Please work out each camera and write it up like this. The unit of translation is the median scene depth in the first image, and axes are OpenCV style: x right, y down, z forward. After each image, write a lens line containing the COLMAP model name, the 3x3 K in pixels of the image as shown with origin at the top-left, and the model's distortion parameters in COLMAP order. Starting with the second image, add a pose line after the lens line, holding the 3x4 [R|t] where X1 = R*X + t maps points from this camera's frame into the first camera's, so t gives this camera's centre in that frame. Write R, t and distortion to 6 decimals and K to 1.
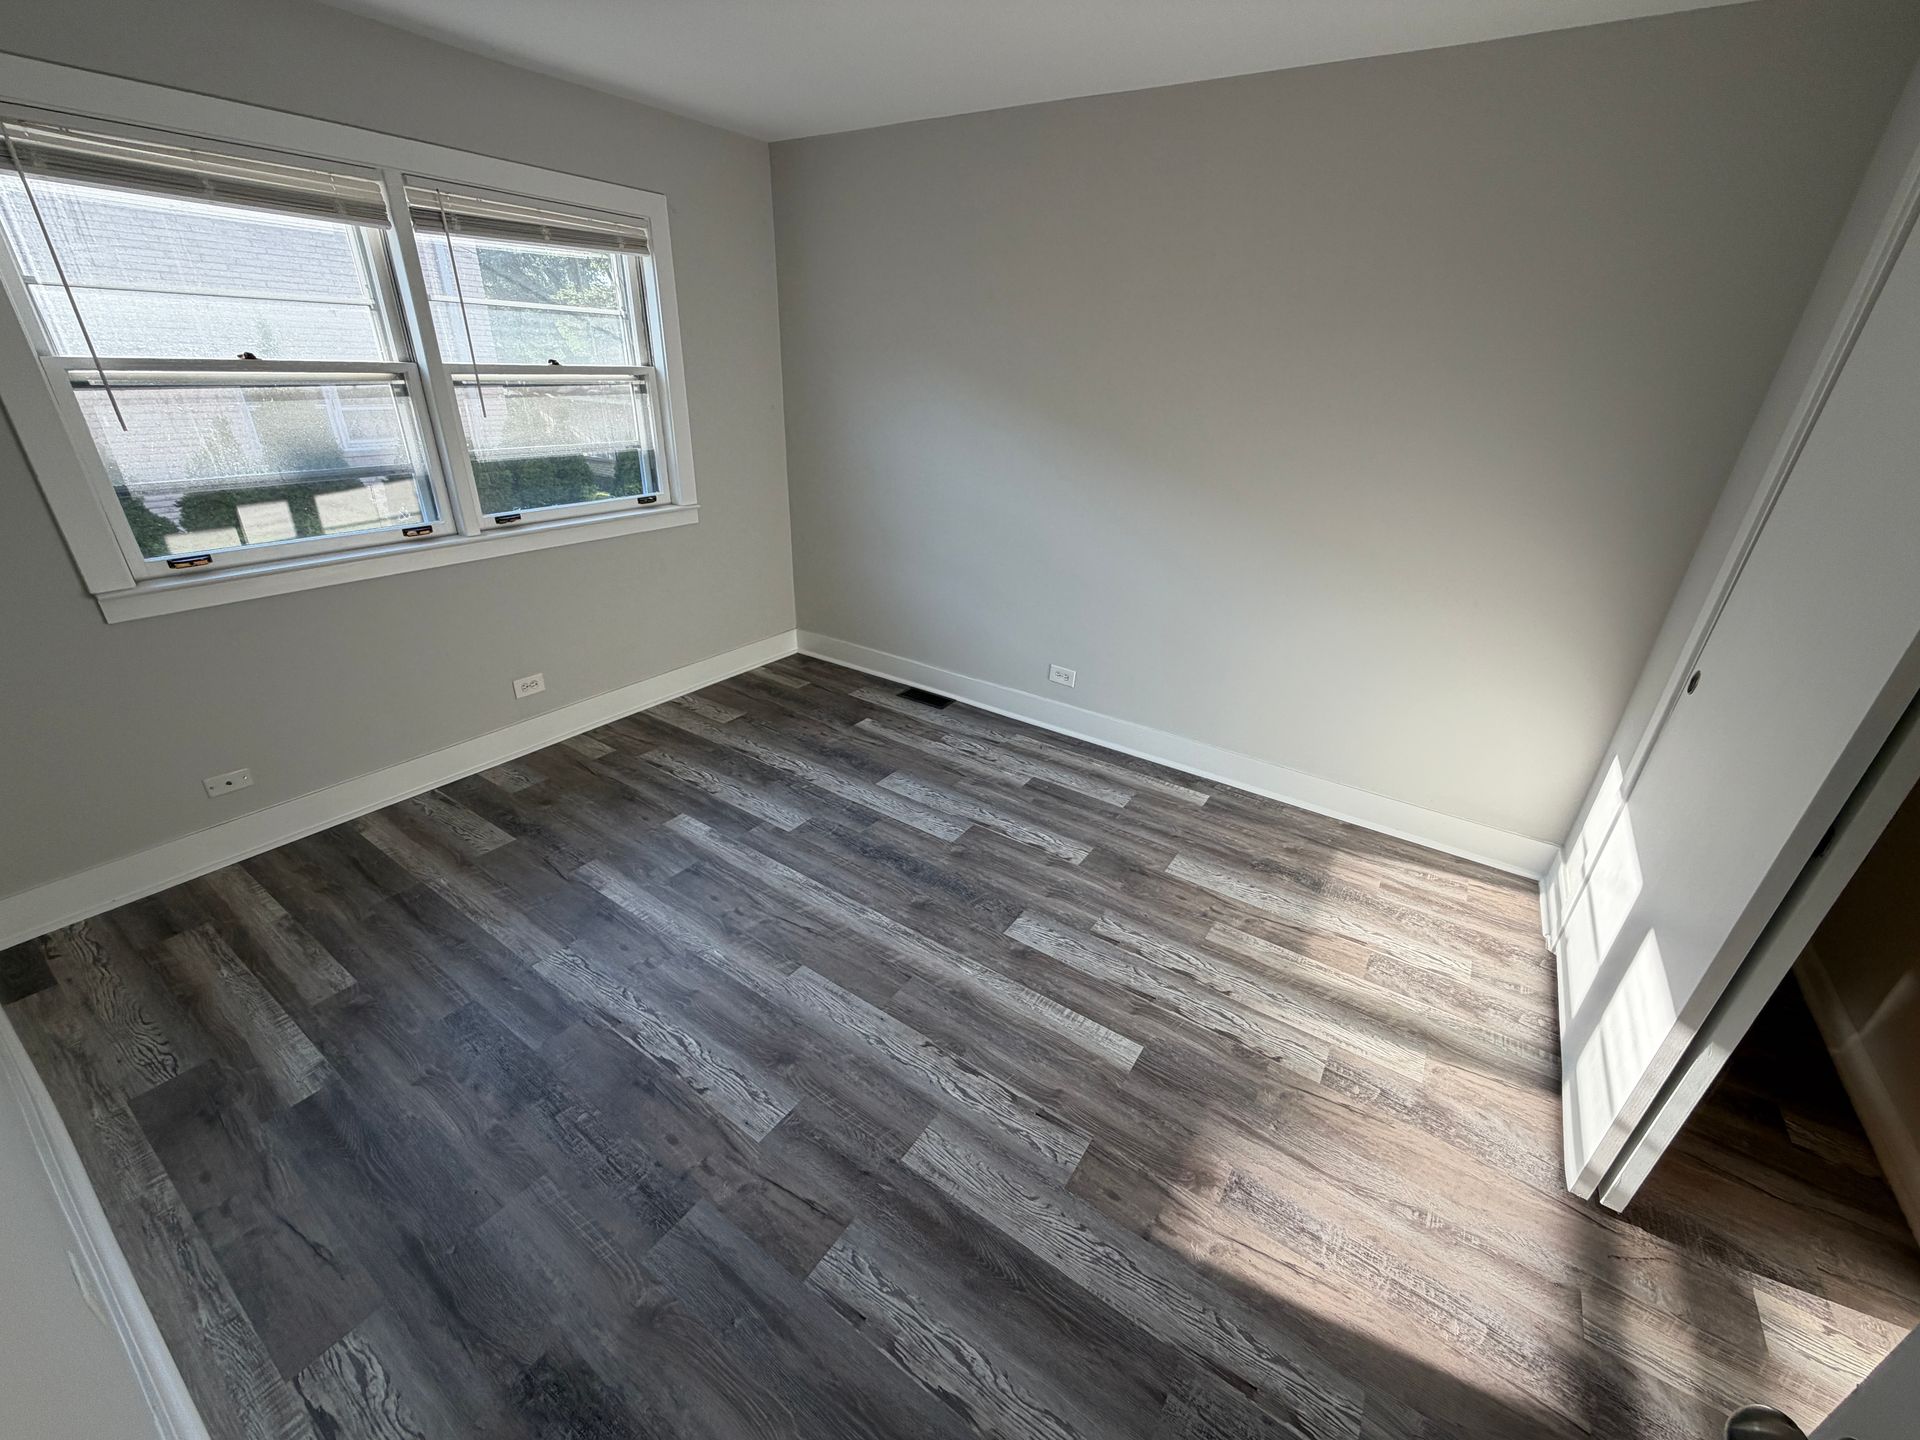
lens RADIAL K [[764.2, 0, 955.7], [0, 764.2, 718.5], [0, 0, 1]] dist [0.000205, -0.000197]
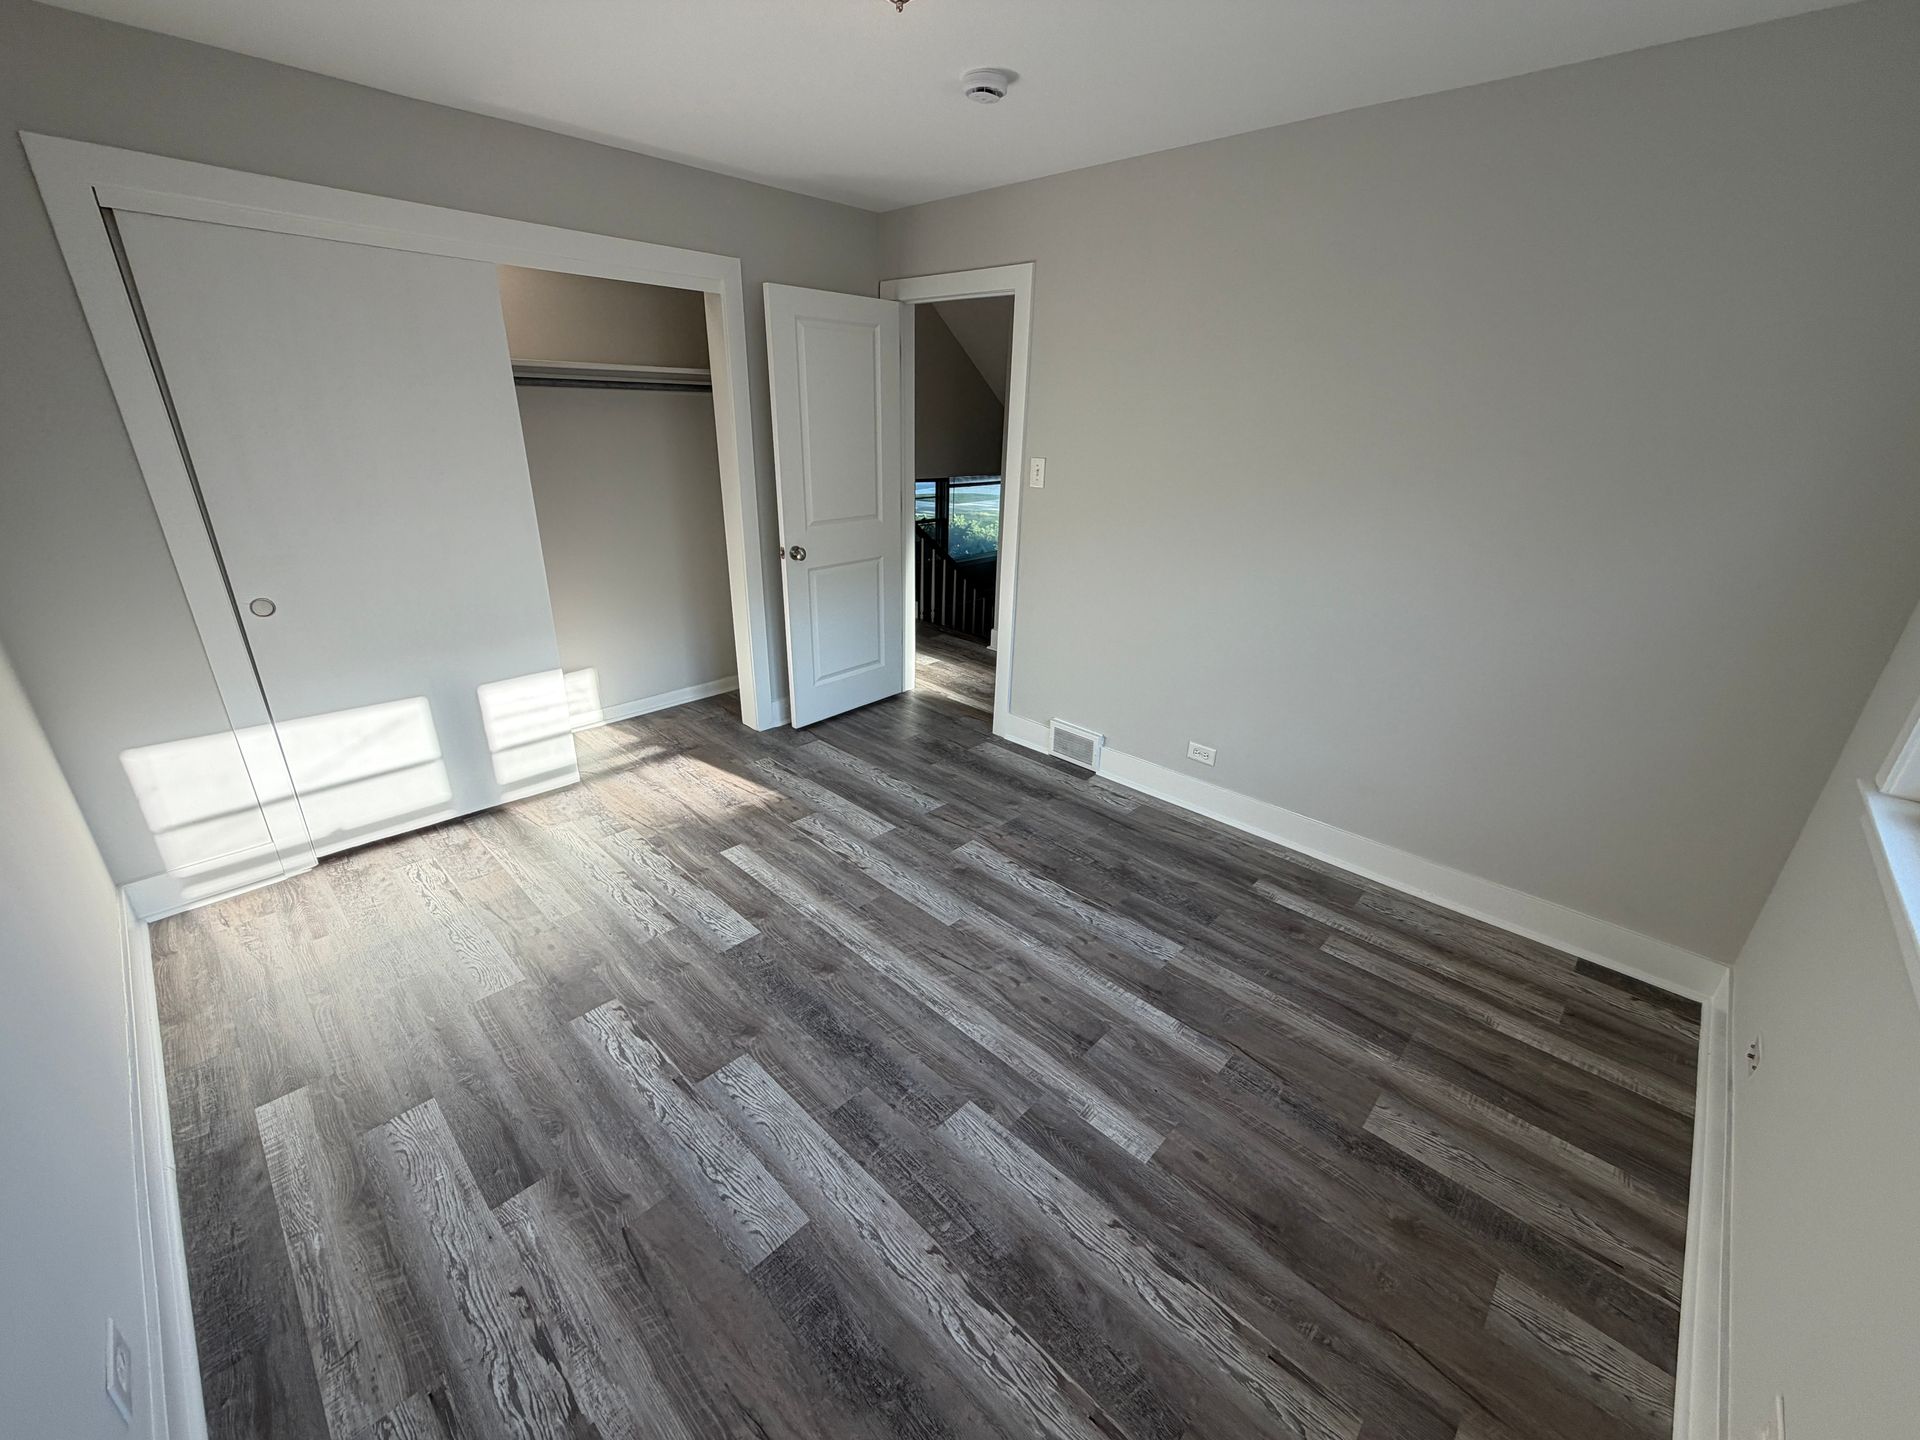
lens RADIAL K [[764.2, 0, 955.7], [0, 764.2, 718.5], [0, 0, 1]] dist [0.000205, -0.000197]
pose [[-0.984206, -0.117692, 0.132242, -0.304632], [0.018361, 0.675114, 0.737485, -0.686596], [-0.176074, 0.728265, -0.662290, 1.436631]]
